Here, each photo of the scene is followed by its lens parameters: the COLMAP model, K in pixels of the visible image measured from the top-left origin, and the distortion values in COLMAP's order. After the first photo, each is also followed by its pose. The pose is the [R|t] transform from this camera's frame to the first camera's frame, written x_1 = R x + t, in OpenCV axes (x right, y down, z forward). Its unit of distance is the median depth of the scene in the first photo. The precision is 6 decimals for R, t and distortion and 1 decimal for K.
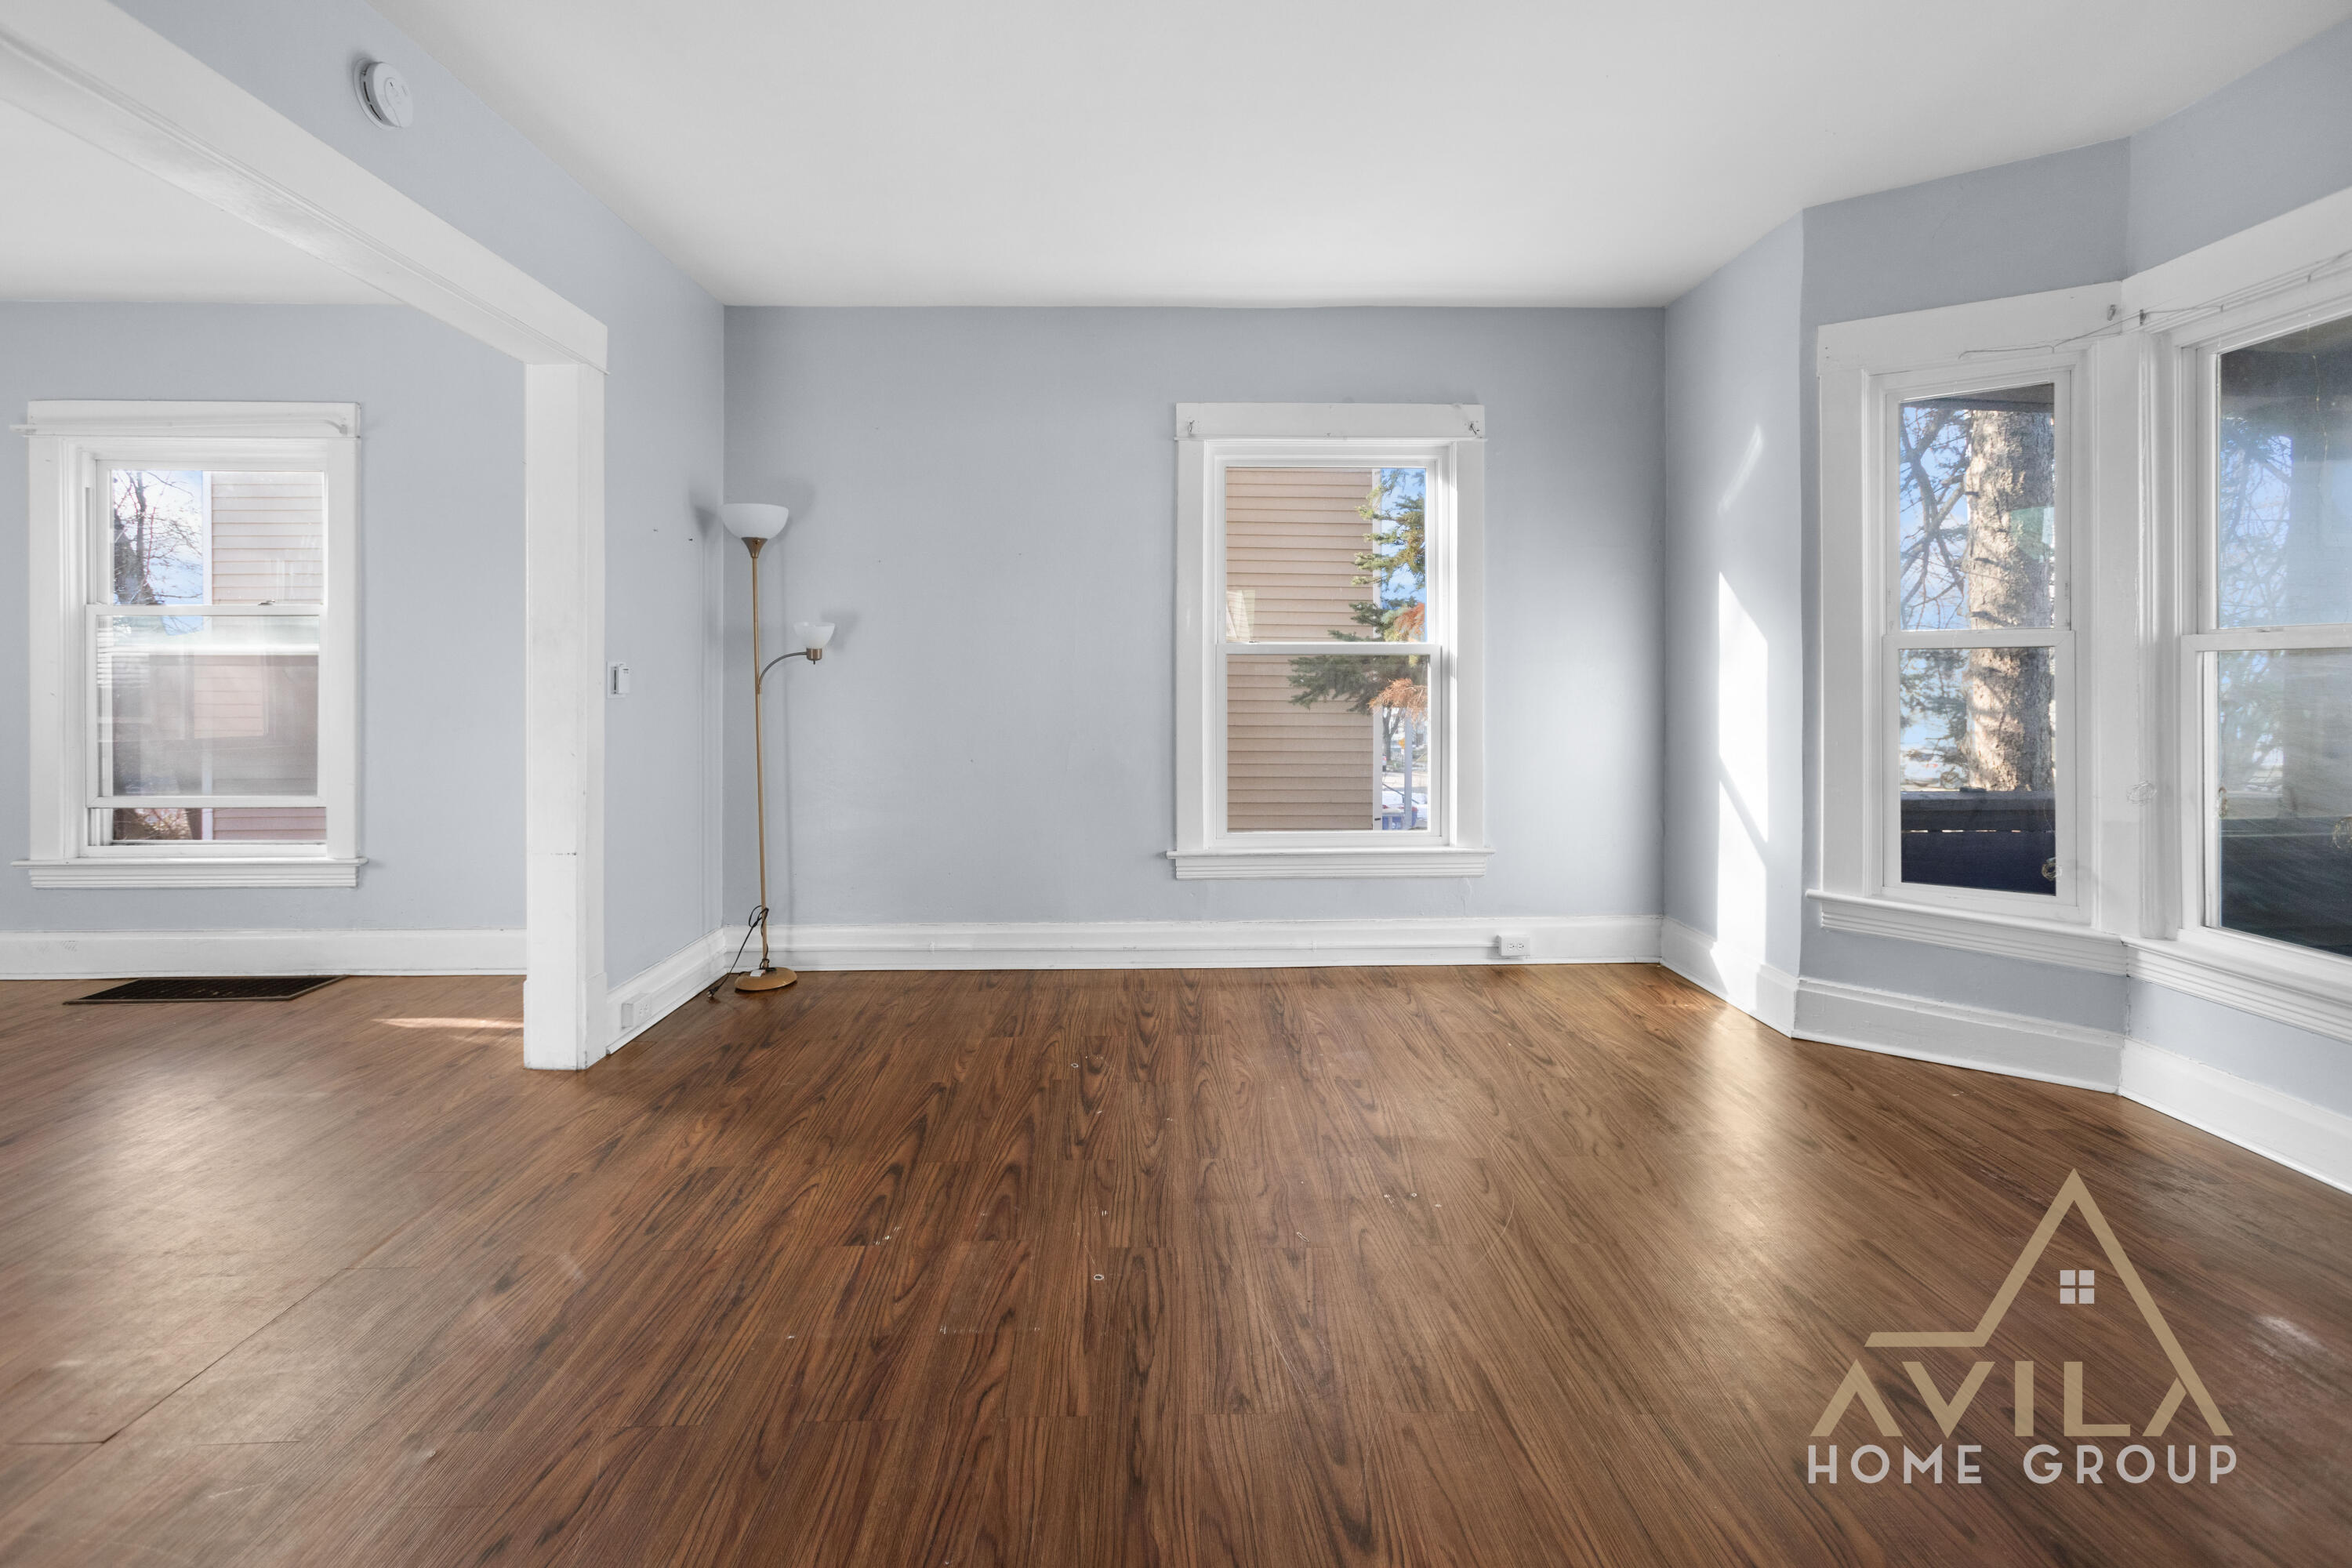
lens RADIAL K [[1080.6, 0, 1178.2], [0, 1080.6, 685.3], [0, 0, 1]] dist [-0.005165, -0.000325]
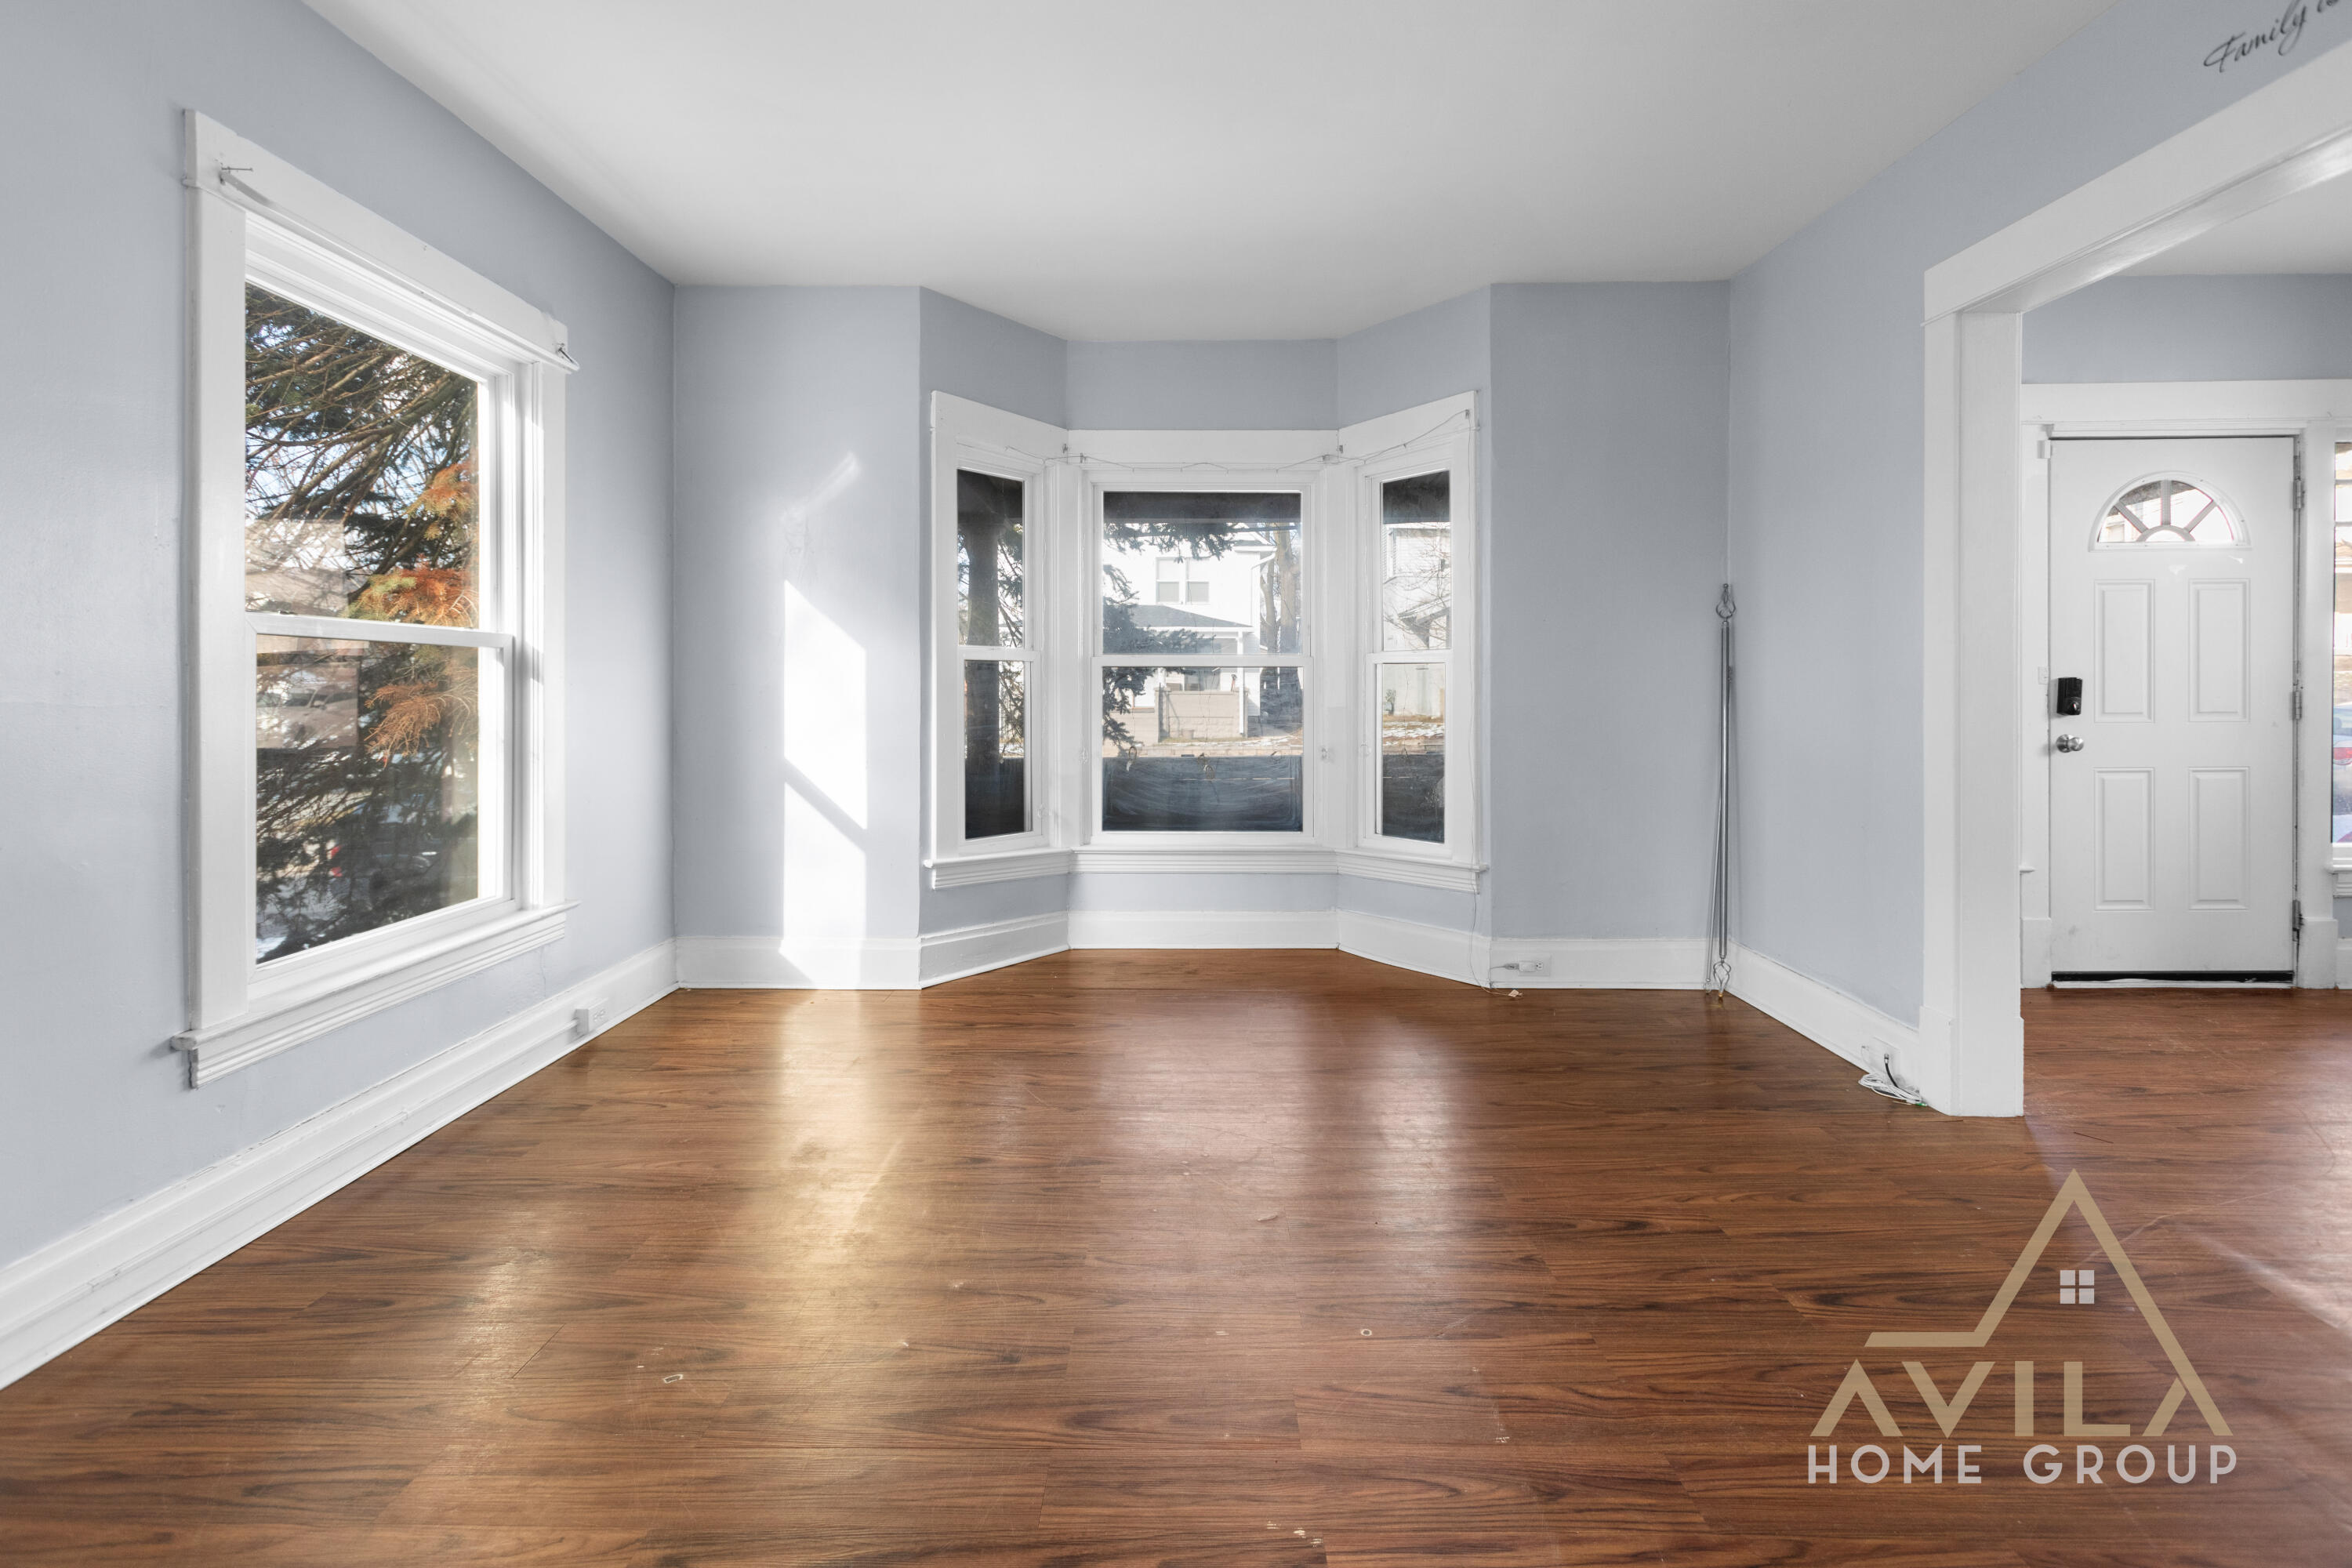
lens RADIAL K [[1080.6, 0, 1178.2], [0, 1080.6, 685.3], [0, 0, 1]] dist [-0.005165, -0.000325]
pose [[0.028367, 0.006597, 0.999576, -0.686211], [0.009294, 0.999933, -0.006863, 0.008855], [-0.999554, 0.009485, 0.028304, 0.786018]]
